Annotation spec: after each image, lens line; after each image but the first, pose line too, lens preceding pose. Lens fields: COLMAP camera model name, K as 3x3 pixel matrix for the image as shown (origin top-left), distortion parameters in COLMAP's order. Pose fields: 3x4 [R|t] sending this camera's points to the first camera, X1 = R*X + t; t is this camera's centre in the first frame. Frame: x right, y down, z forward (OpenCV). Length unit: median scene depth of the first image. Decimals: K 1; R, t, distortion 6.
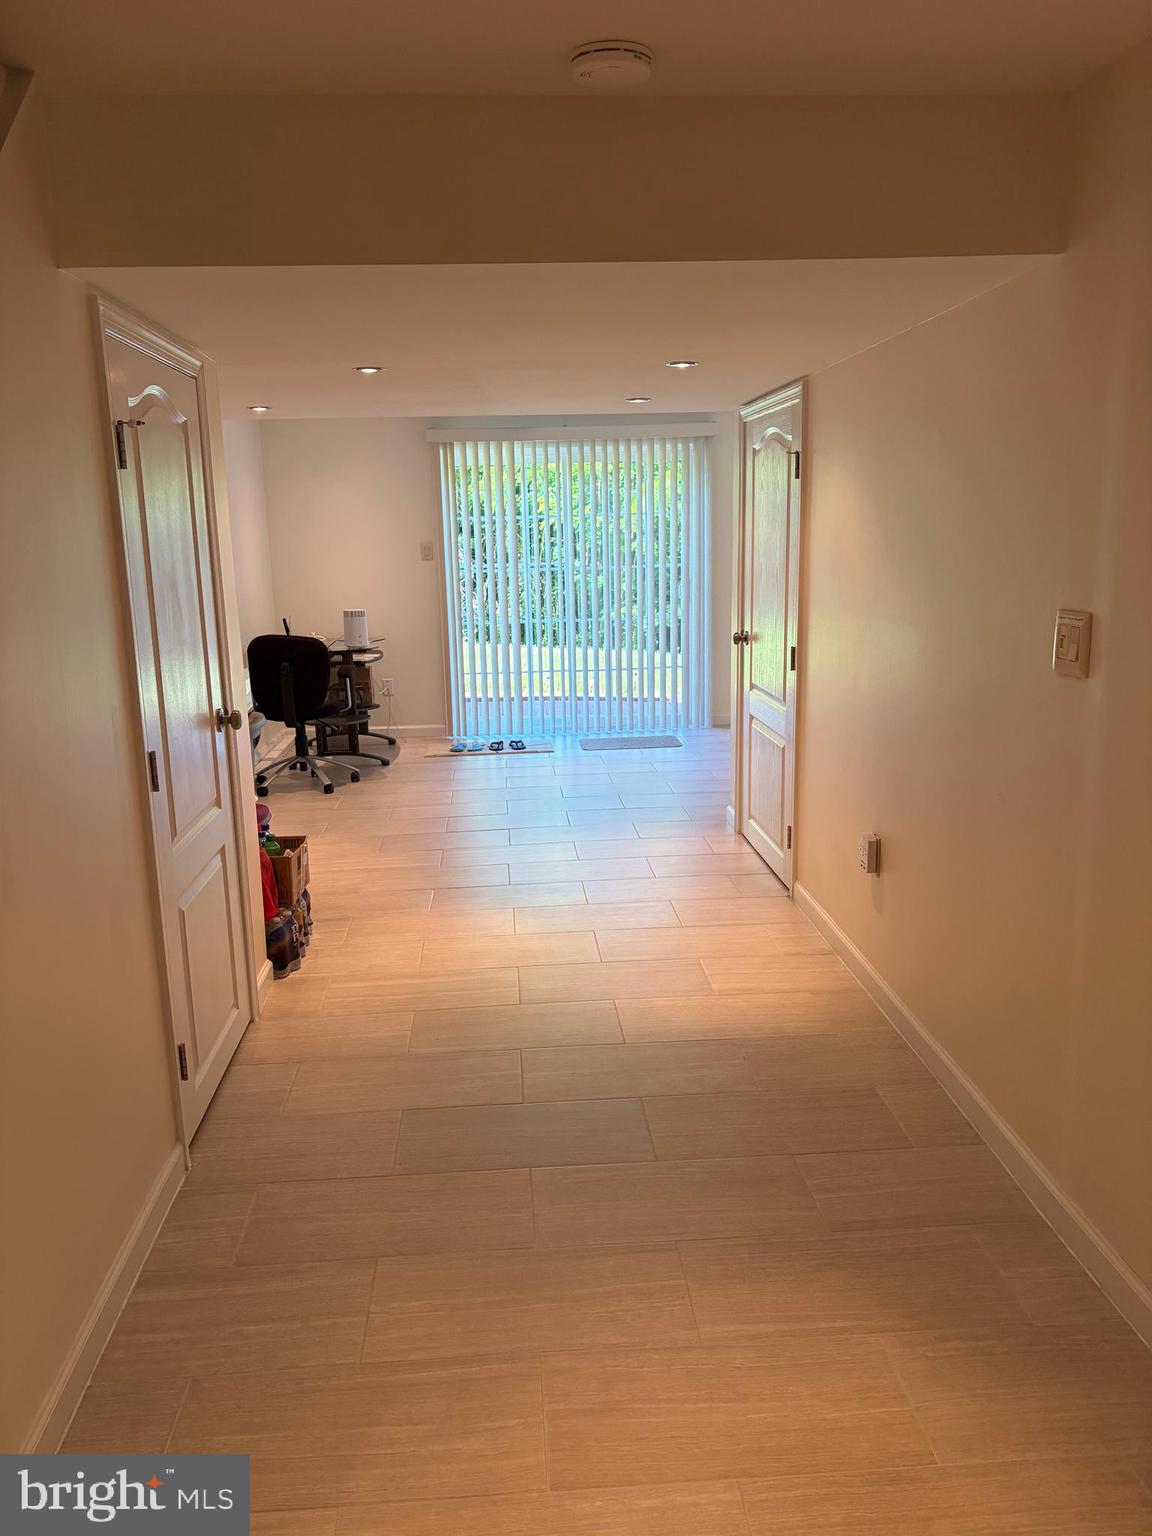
lens RADIAL K [[1148.8, 0, 576.0], [0, 1148.8, 768.0], [0, 0, 1]] dist [0.127793, -0.385822]
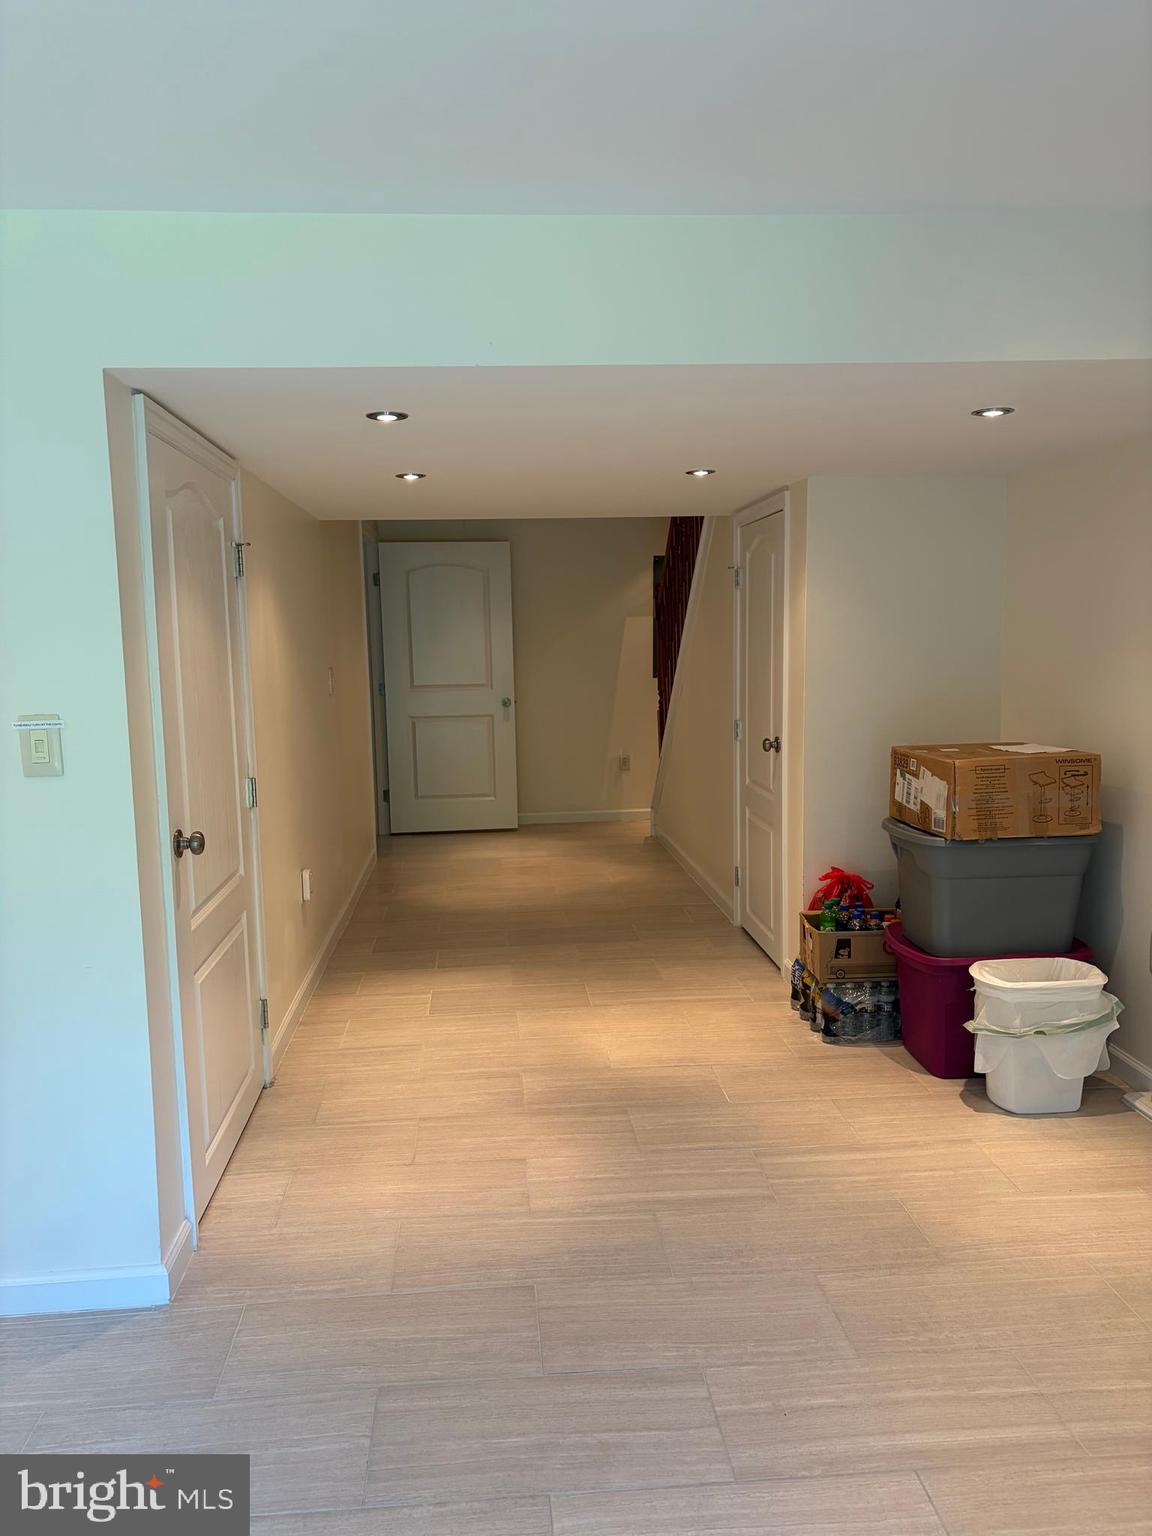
lens RADIAL K [[1148.8, 0, 576.0], [0, 1148.8, 768.0], [0, 0, 1]] dist [0.127793, -0.385822]
pose [[-0.999122, 0.041776, -0.003067, -0.037338], [0.038402, 0.942750, 0.331281, -0.383018], [0.016731, 0.330872, -0.943527, 1.827615]]
